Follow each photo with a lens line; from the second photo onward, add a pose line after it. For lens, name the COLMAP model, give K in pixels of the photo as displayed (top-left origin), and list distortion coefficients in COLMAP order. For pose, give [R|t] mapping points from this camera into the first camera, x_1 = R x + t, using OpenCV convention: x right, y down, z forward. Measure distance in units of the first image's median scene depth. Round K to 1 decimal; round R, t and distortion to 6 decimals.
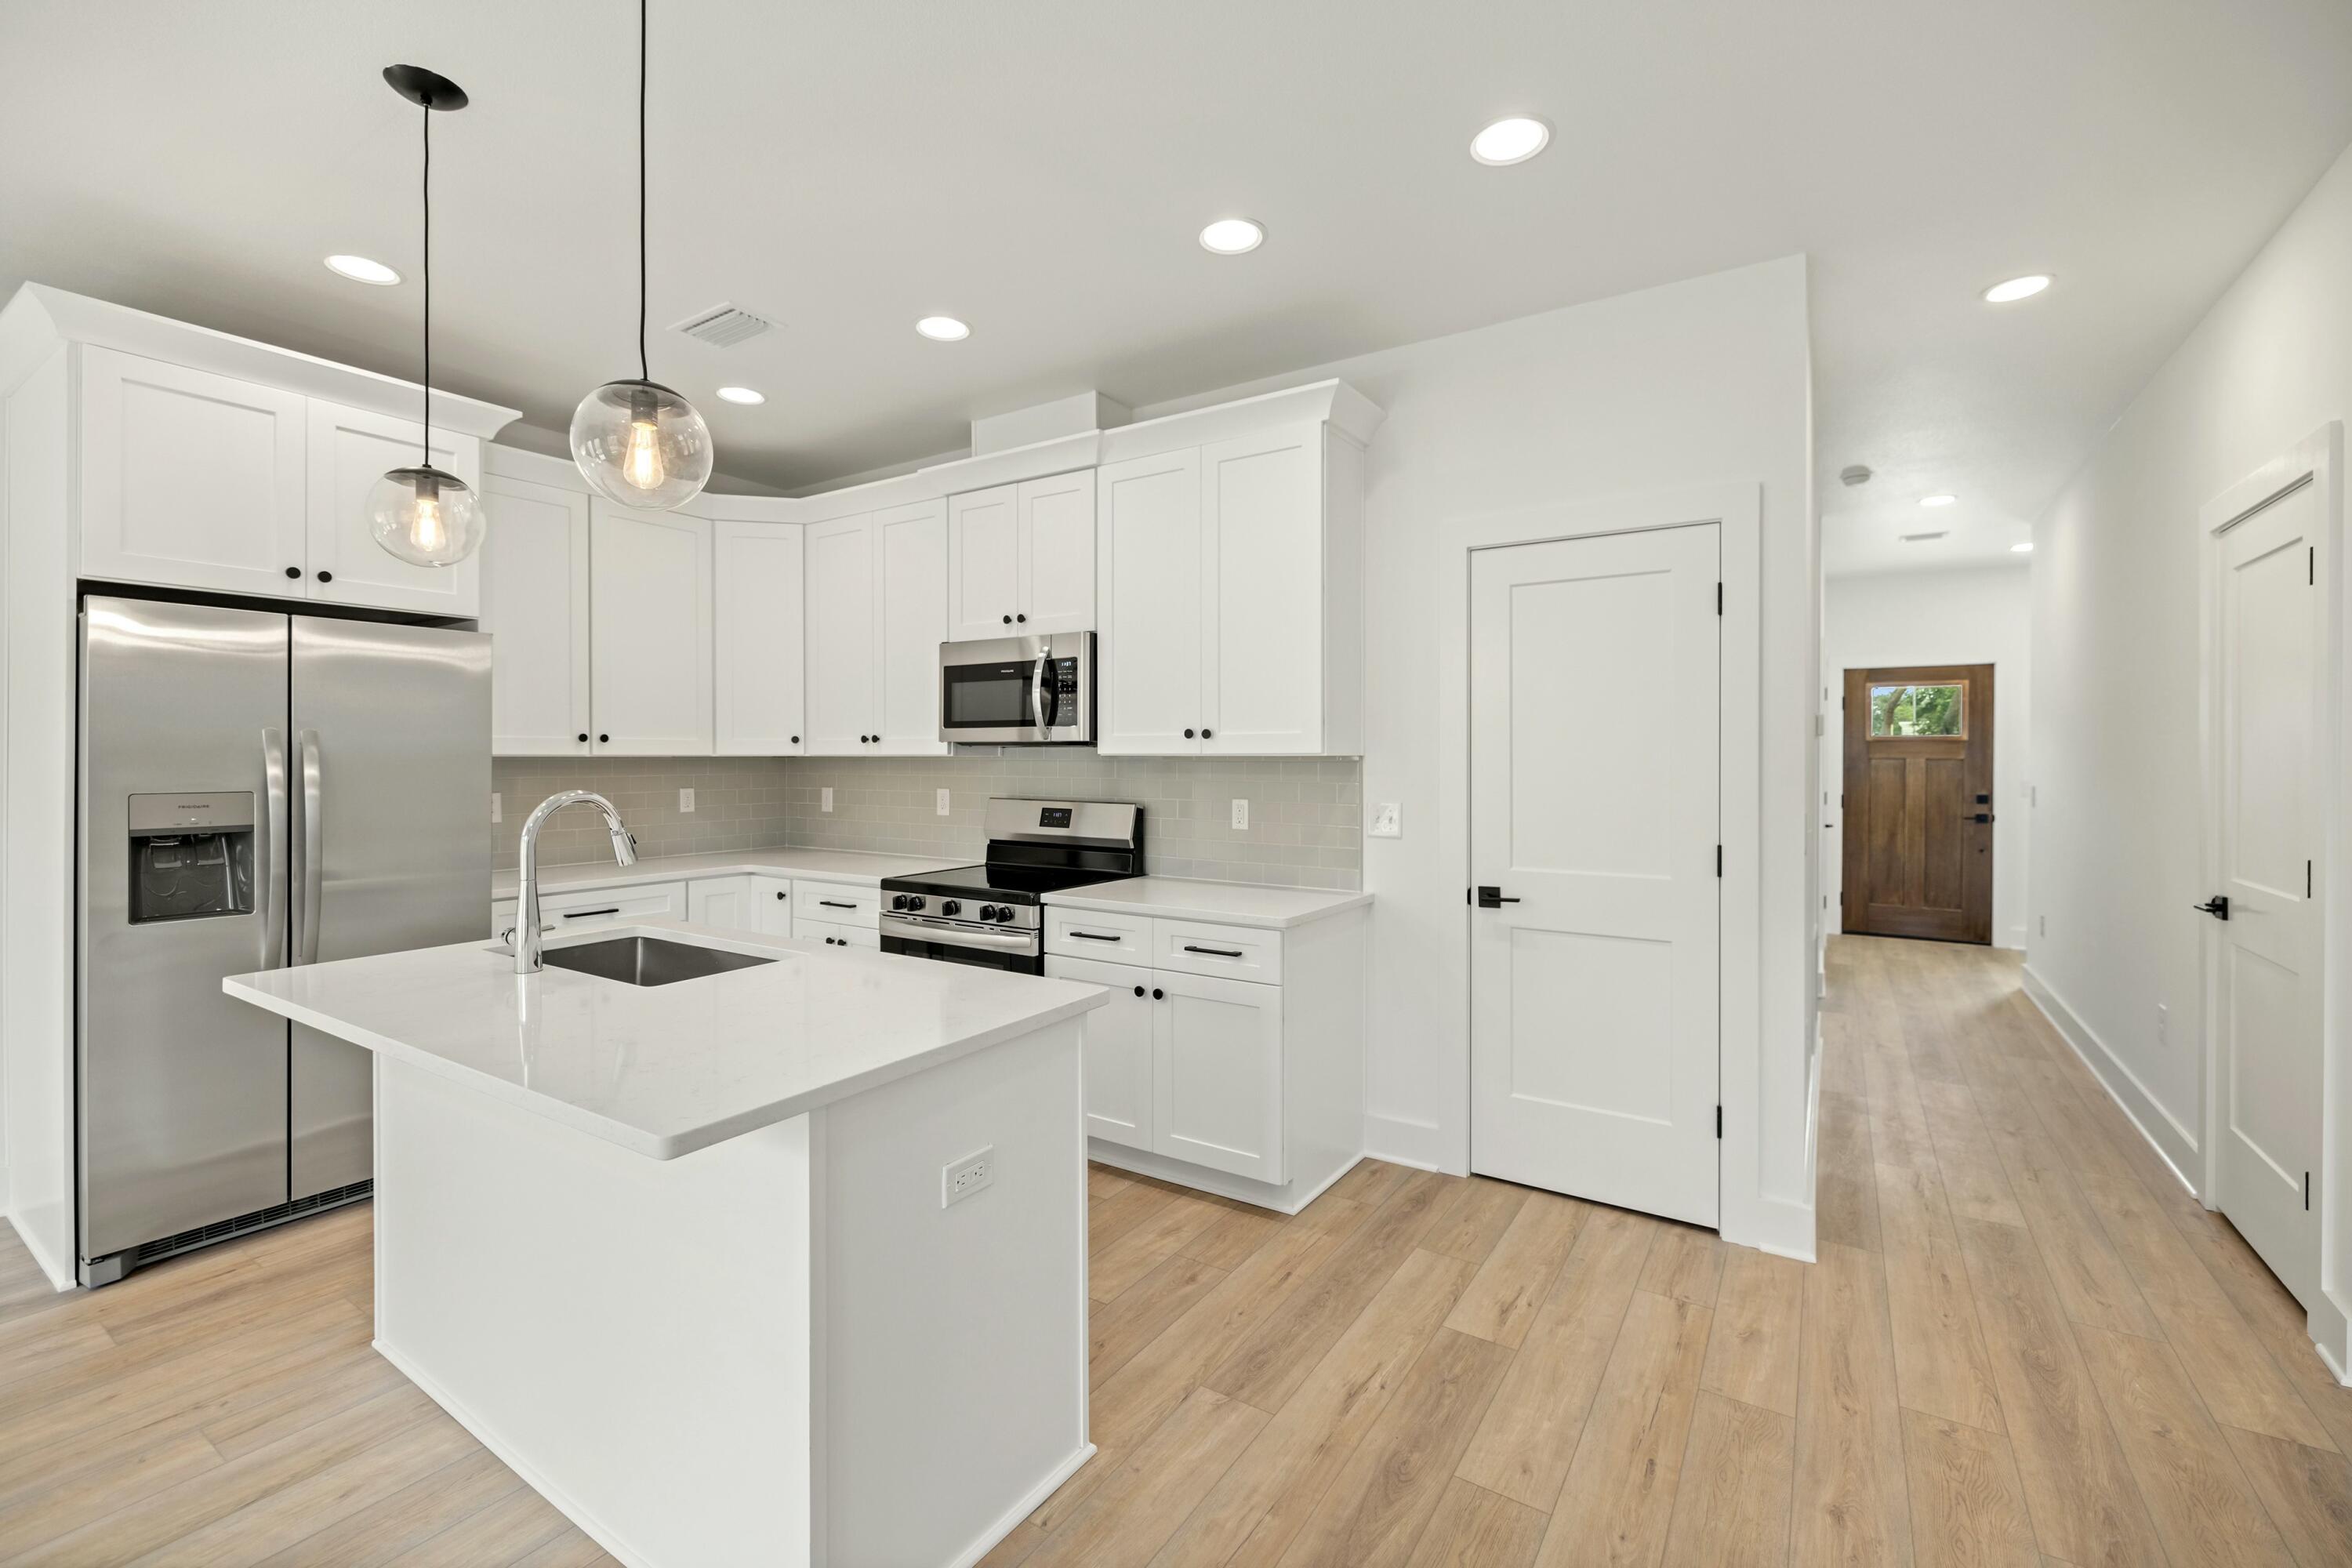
lens RADIAL K [[992.5, 0, 1178.3], [0, 992.5, 759.9], [0, 0, 1]] dist [-0.000732, -0.000008]
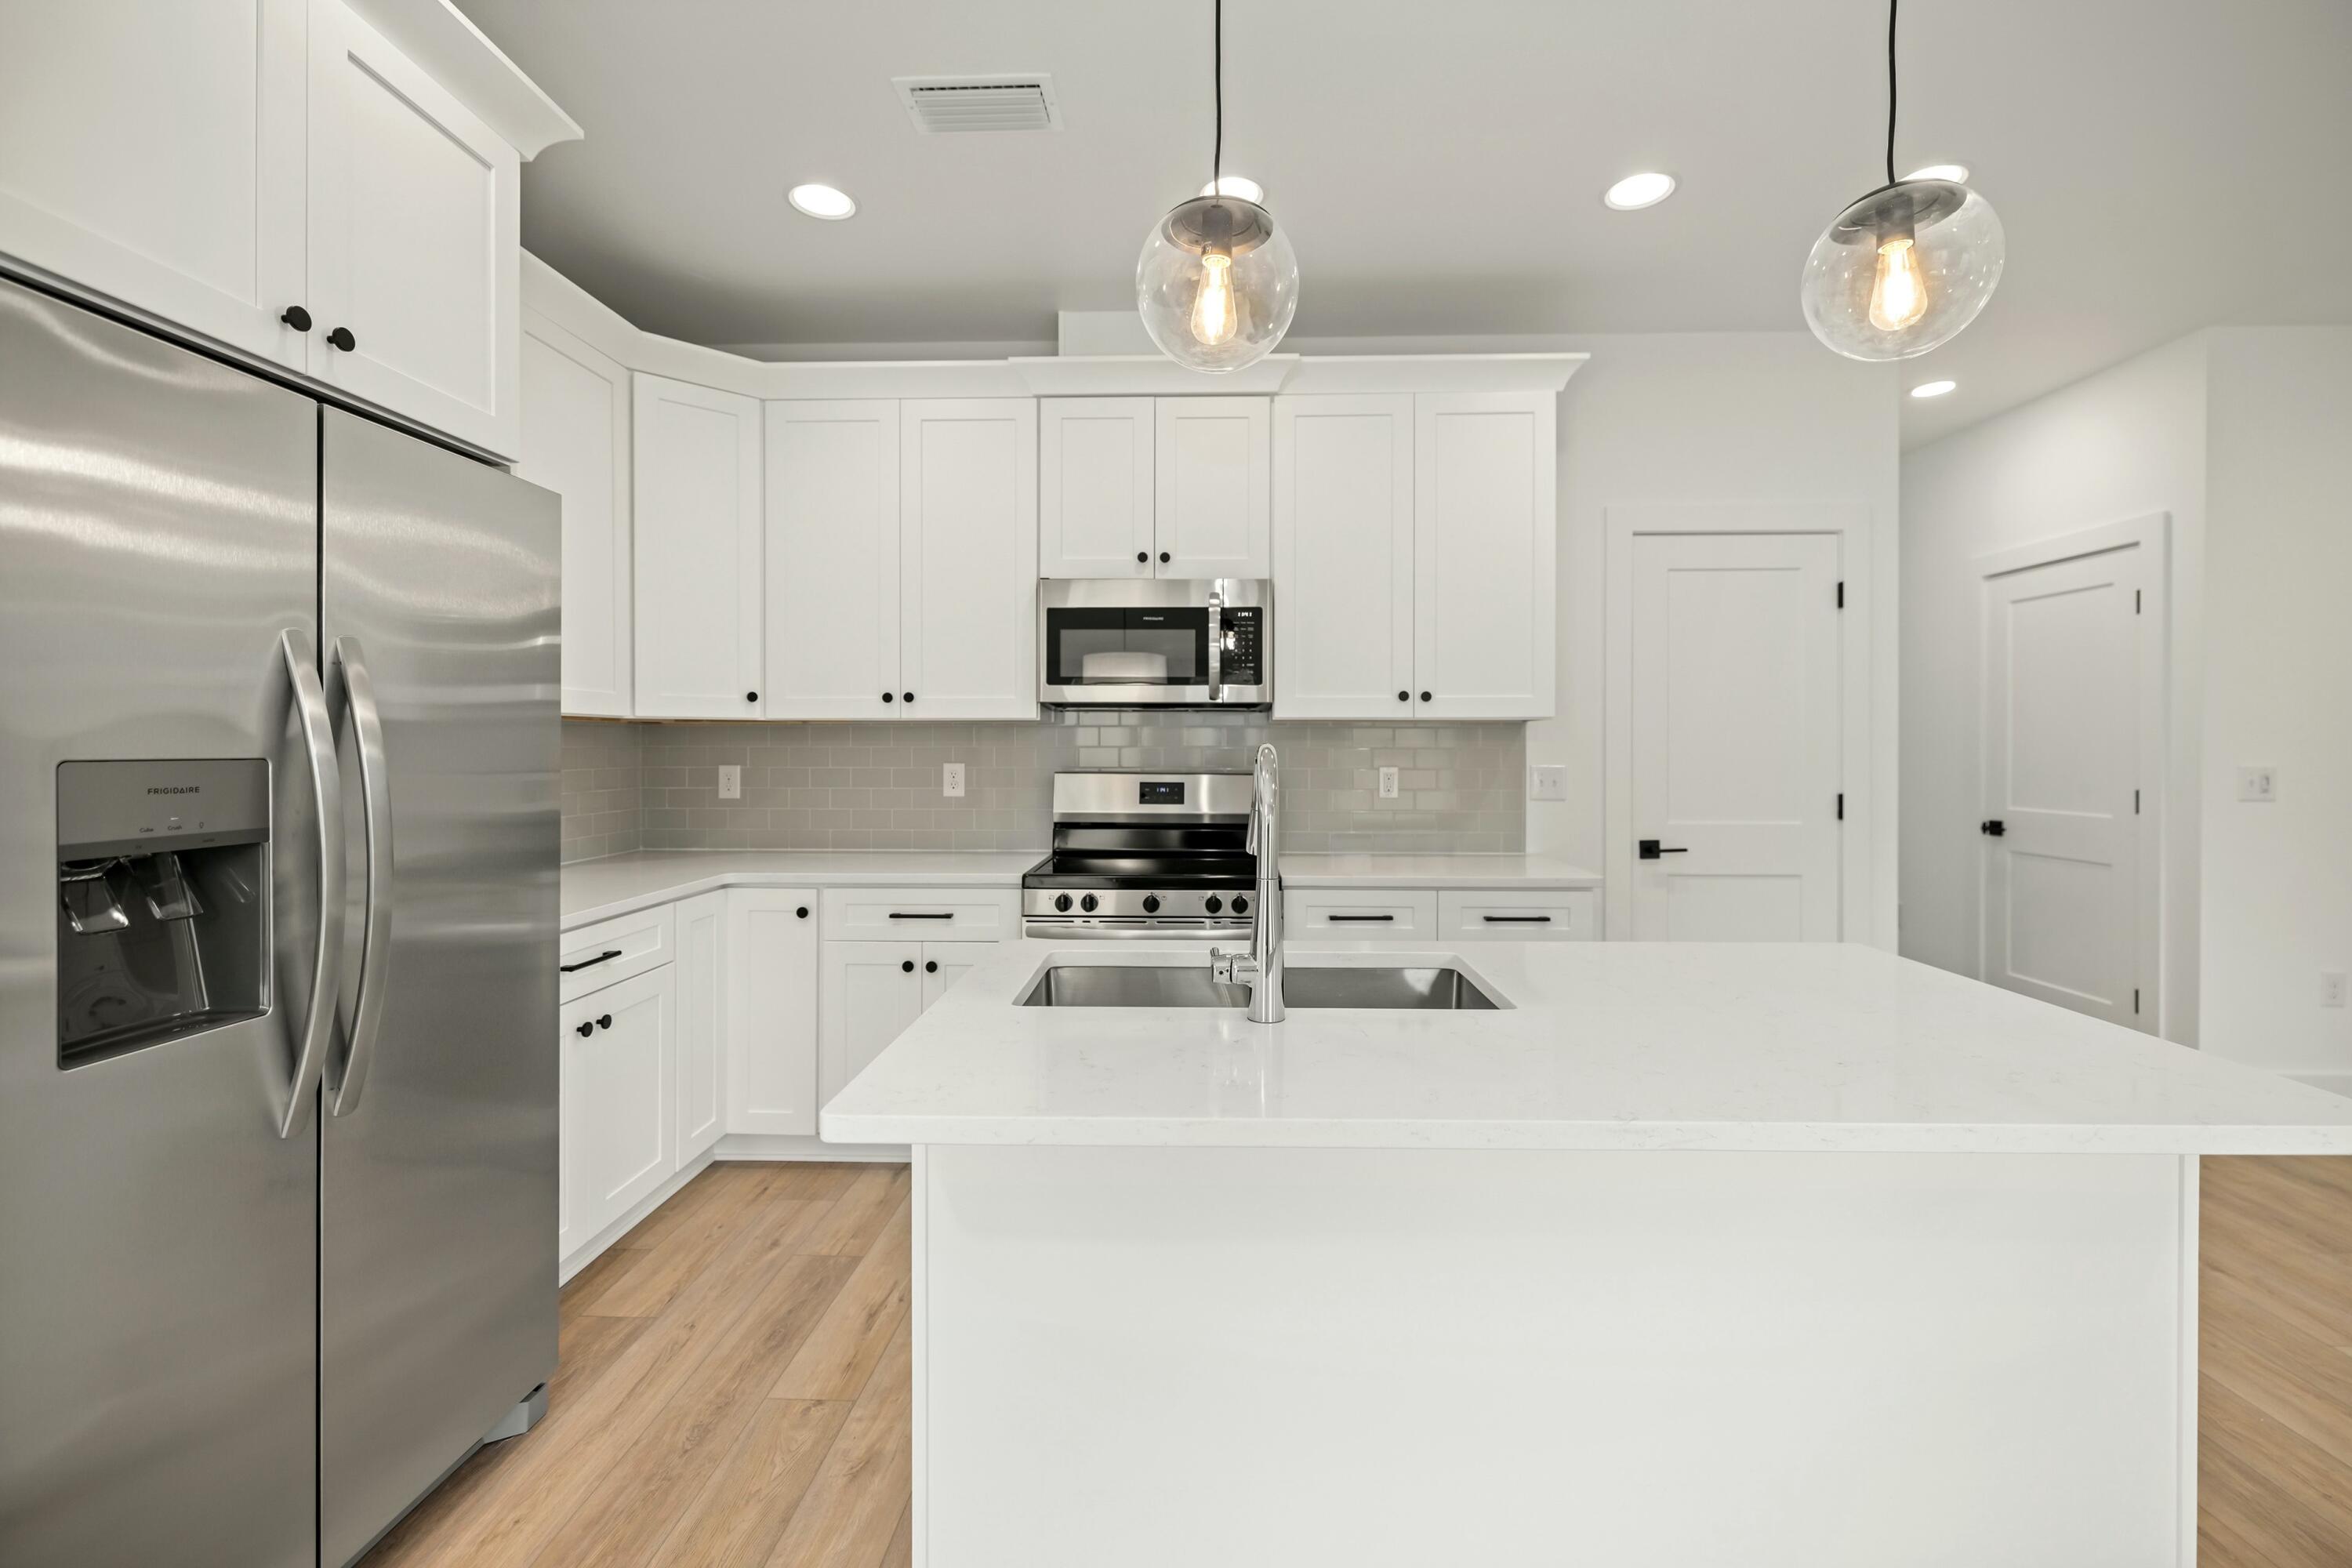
lens RADIAL K [[1010.0, 0, 1171.8], [0, 1010.0, 743.4], [0, 0, 1]] dist [0.000975, 0.000078]
pose [[0.851194, 0.001189, 0.524850, -0.693445], [0.001630, 0.999987, -0.004908, 0.023538], [-0.524849, 0.005033, 0.851181, 0.302326]]
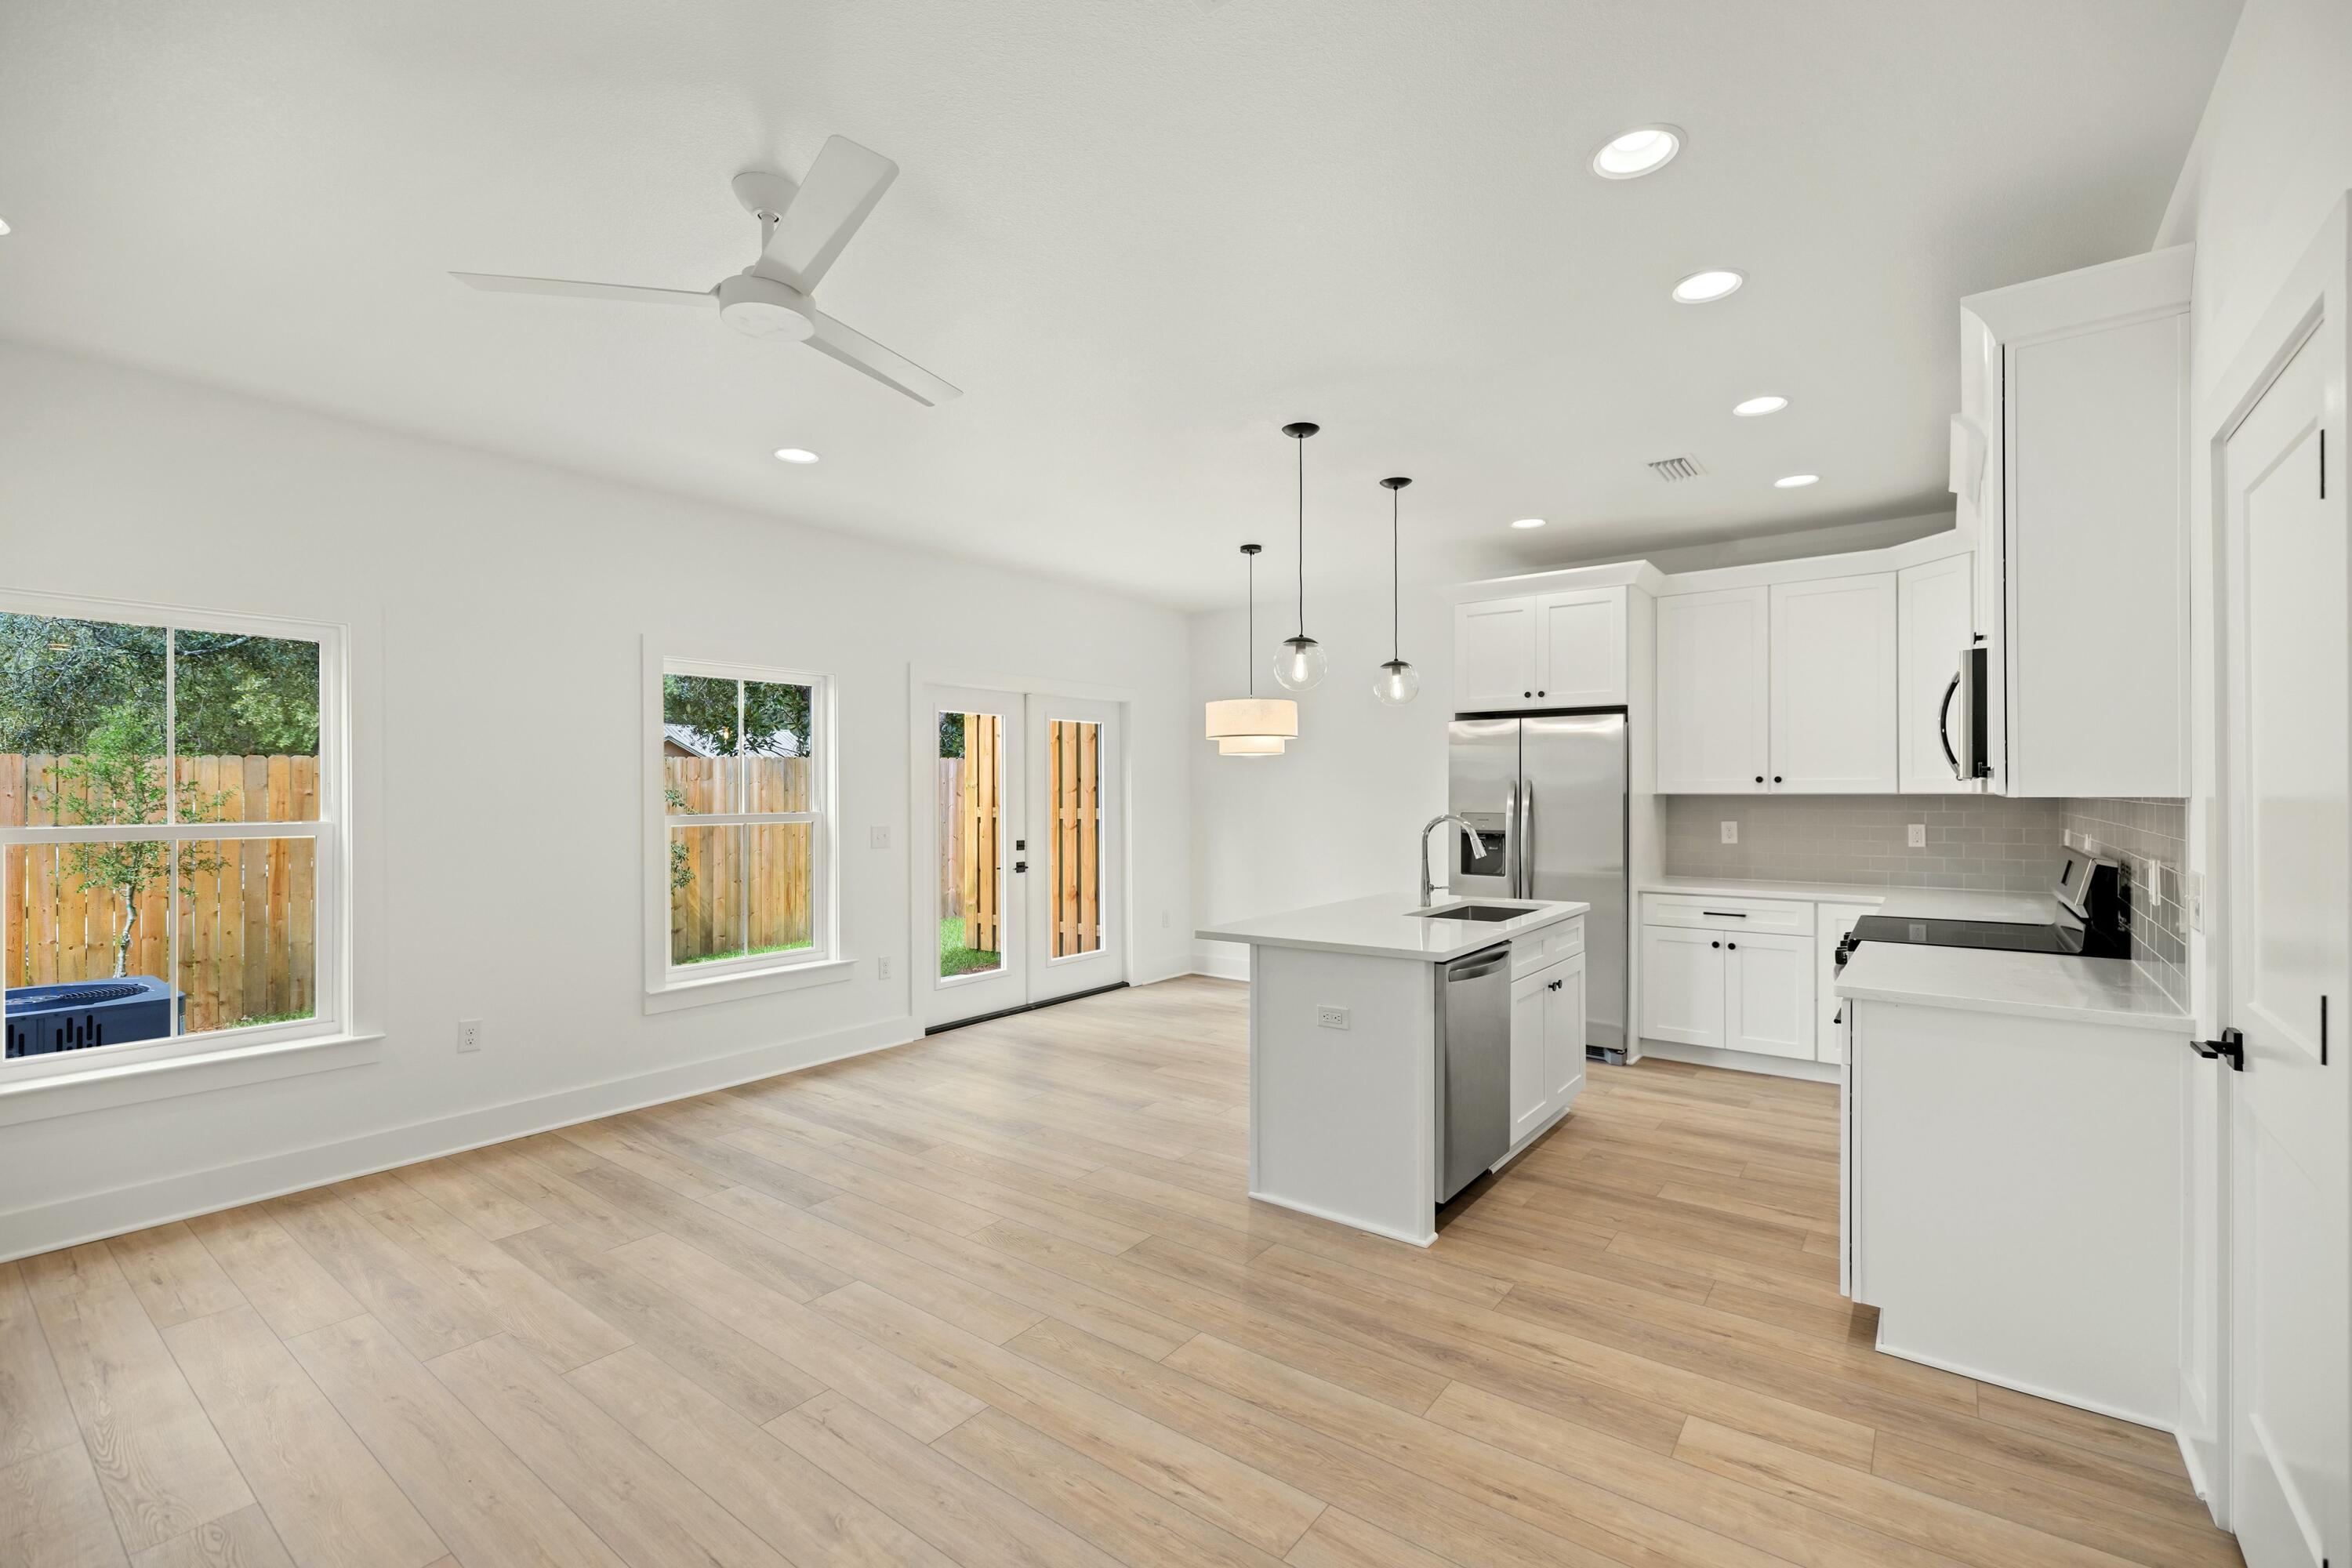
lens RADIAL K [[981.9, 0, 1176.0], [0, 981.9, 784.0], [0, 0, 1]] dist [-0.002354, -0.000927]
pose [[-0.056185, -0.007648, -0.998391, 0.840513], [-0.000211, 0.999971, -0.007648, -0.008315], [0.998420, -0.000219, -0.056185, 0.397841]]
